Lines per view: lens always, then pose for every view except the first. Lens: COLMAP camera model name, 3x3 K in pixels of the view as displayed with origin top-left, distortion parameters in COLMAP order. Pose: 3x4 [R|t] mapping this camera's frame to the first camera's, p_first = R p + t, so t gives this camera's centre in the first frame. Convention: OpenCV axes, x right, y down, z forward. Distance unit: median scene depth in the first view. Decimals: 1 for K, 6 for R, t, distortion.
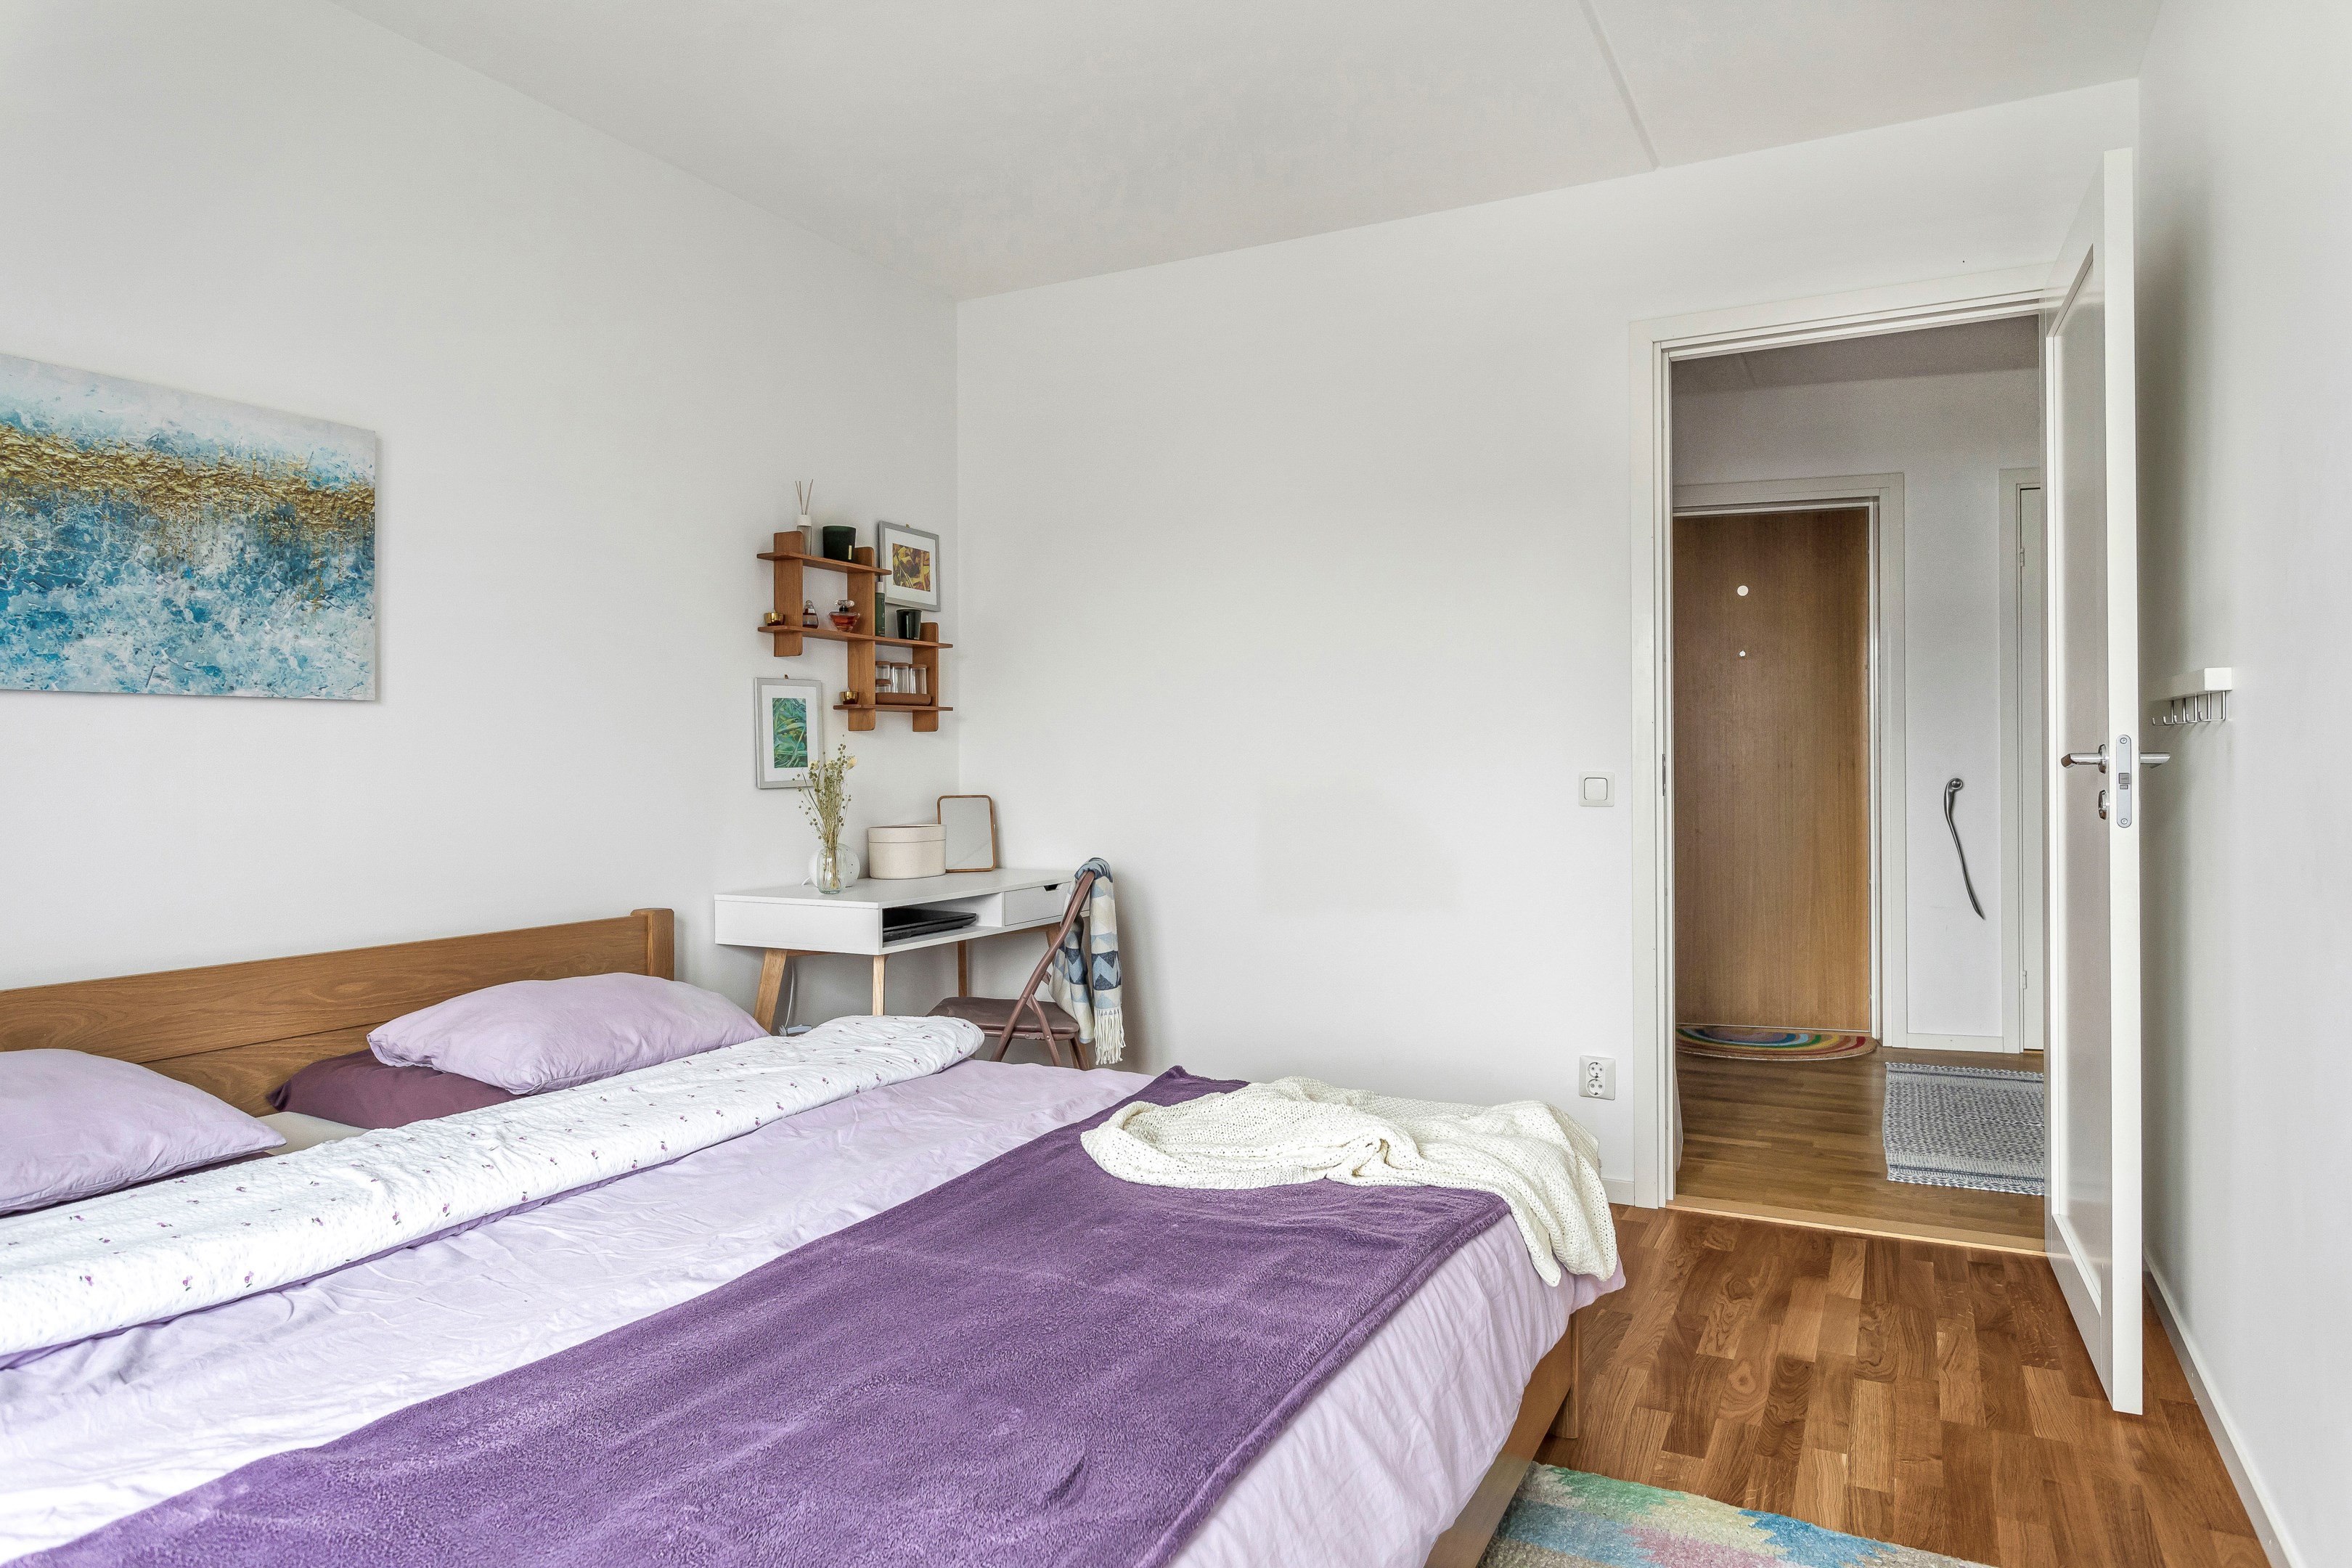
lens RADIAL K [[1418.2, 0, 1179.6], [0, 1418.2, 769.1], [0, 0, 1]] dist [-0.005777, -0.001101]
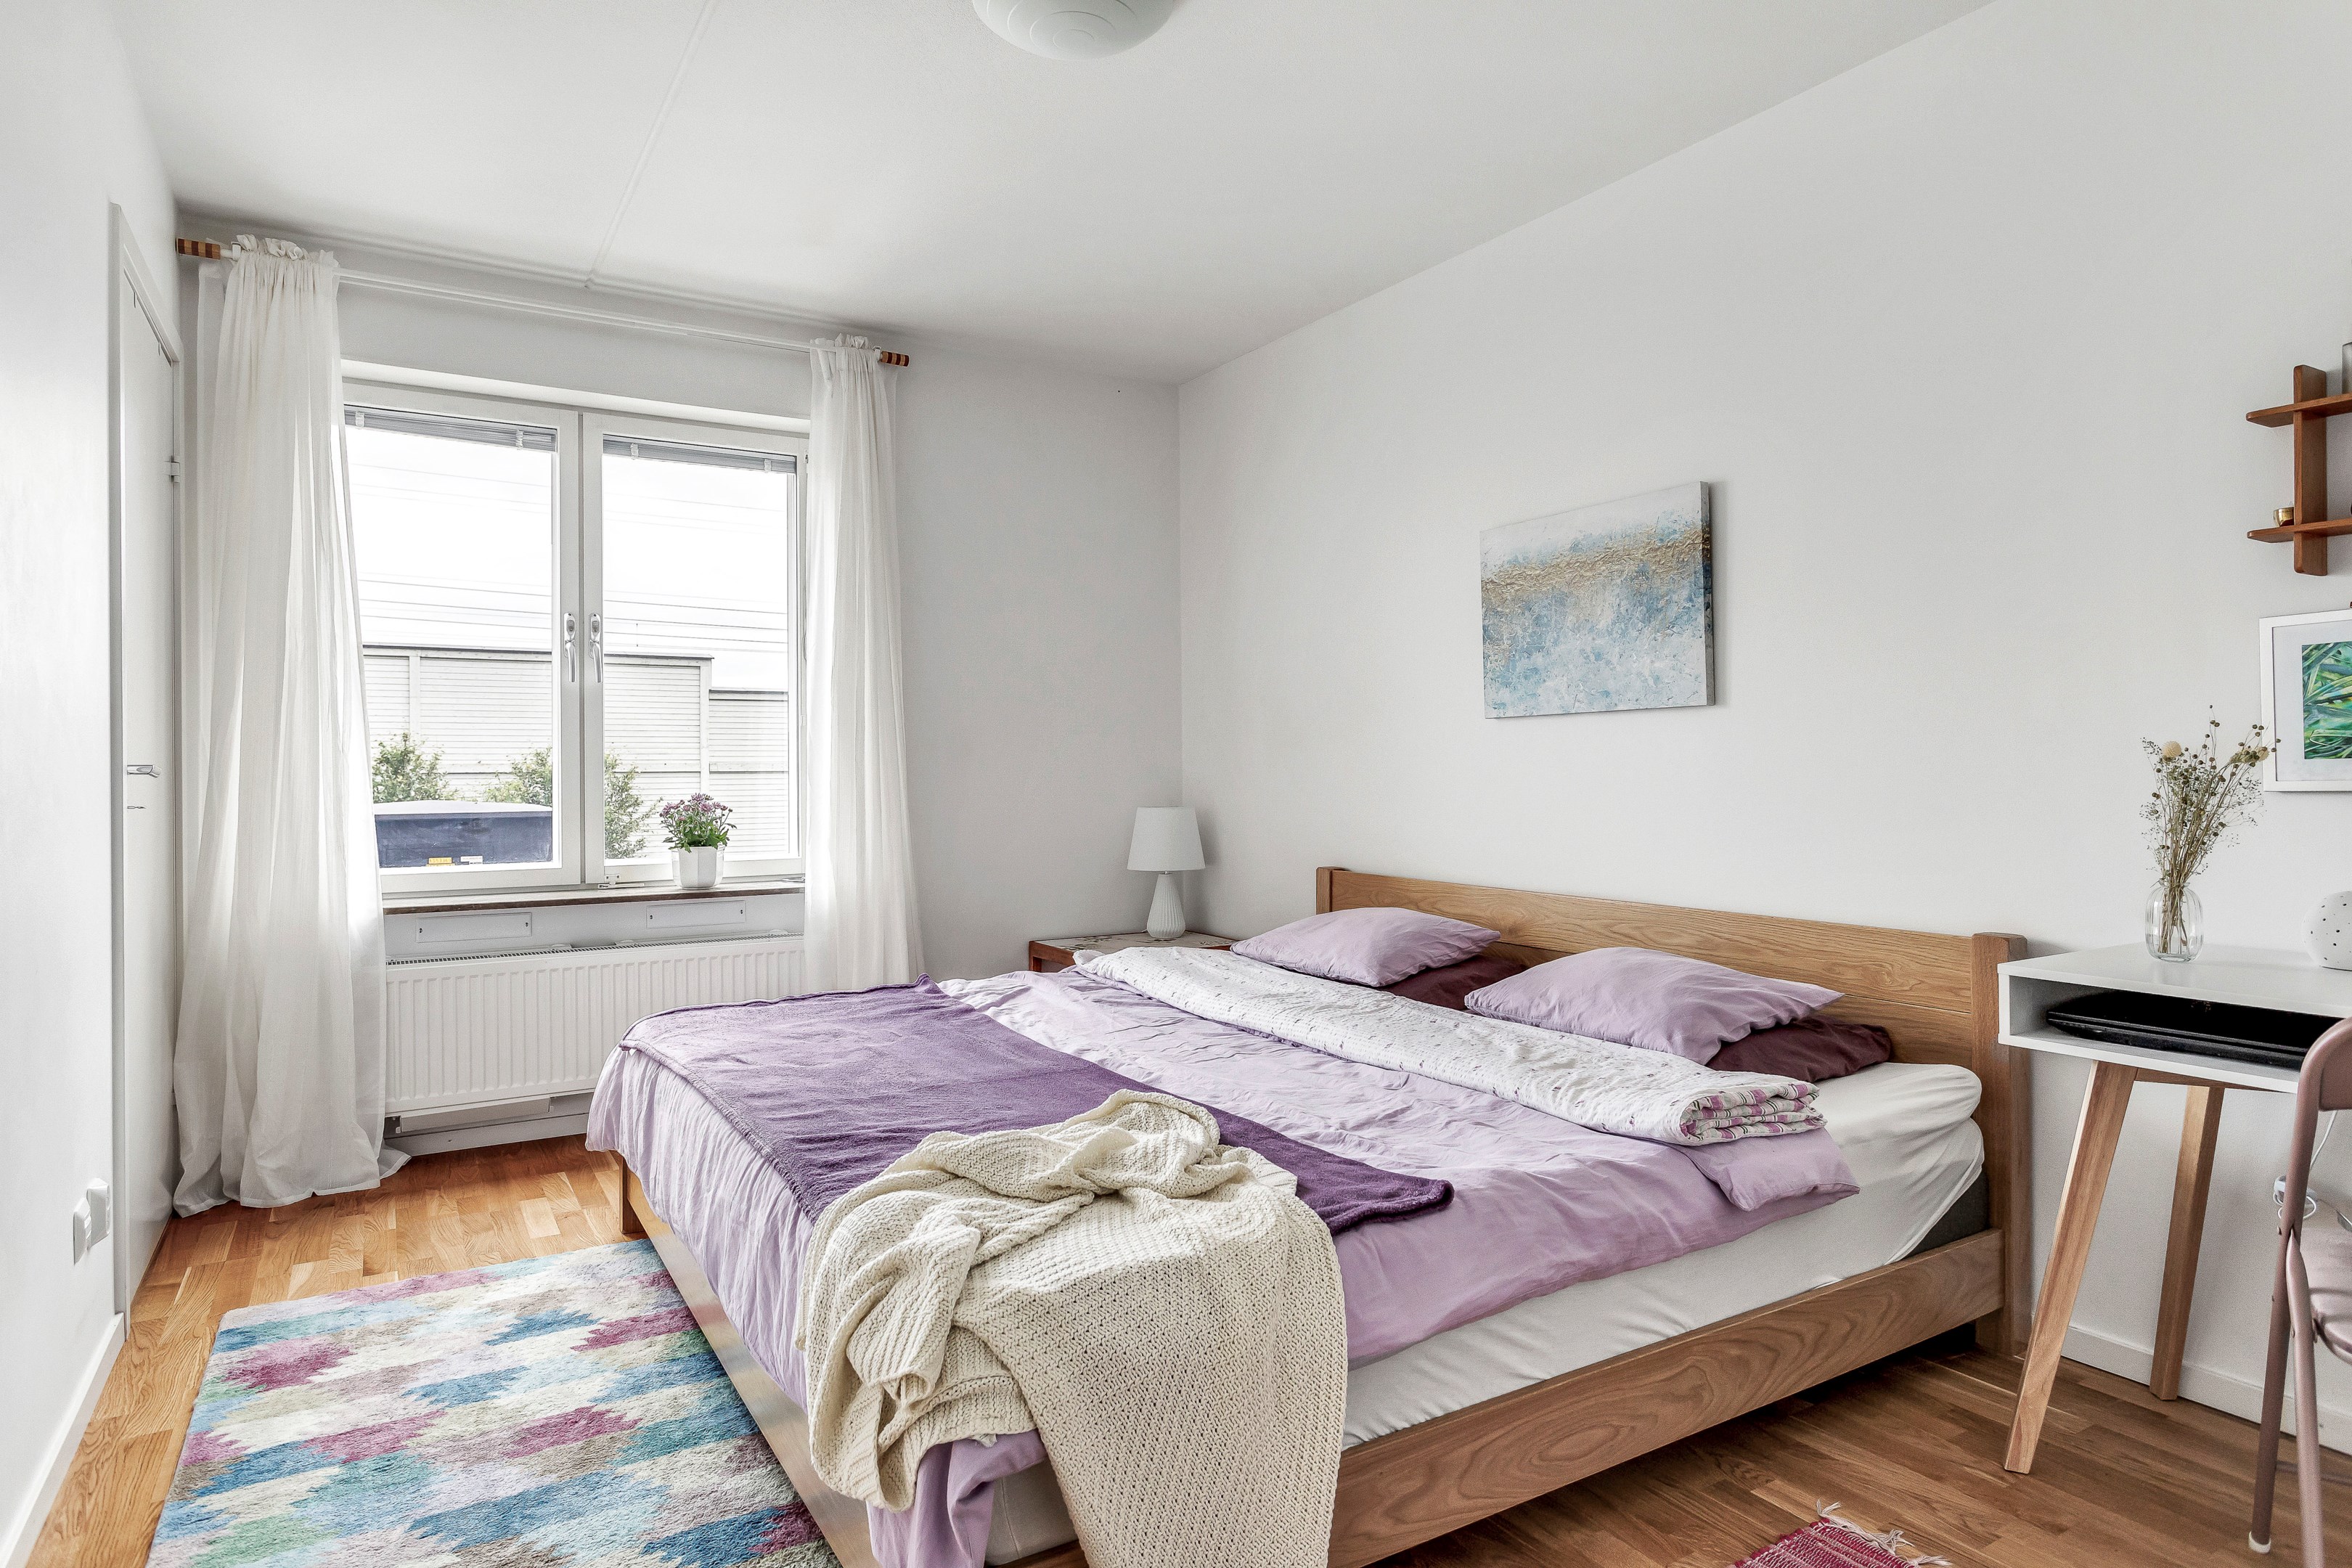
lens RADIAL K [[1319.2, 0, 1177.9], [0, 1319.2, 764.0], [0, 0, 1]] dist [-0.003792, -0.000561]
pose [[-0.517582, 0.010110, -0.855574, 0.683884], [0.010696, 0.999929, 0.005345, -0.009999], [0.855567, -0.006385, -0.517653, 1.312875]]
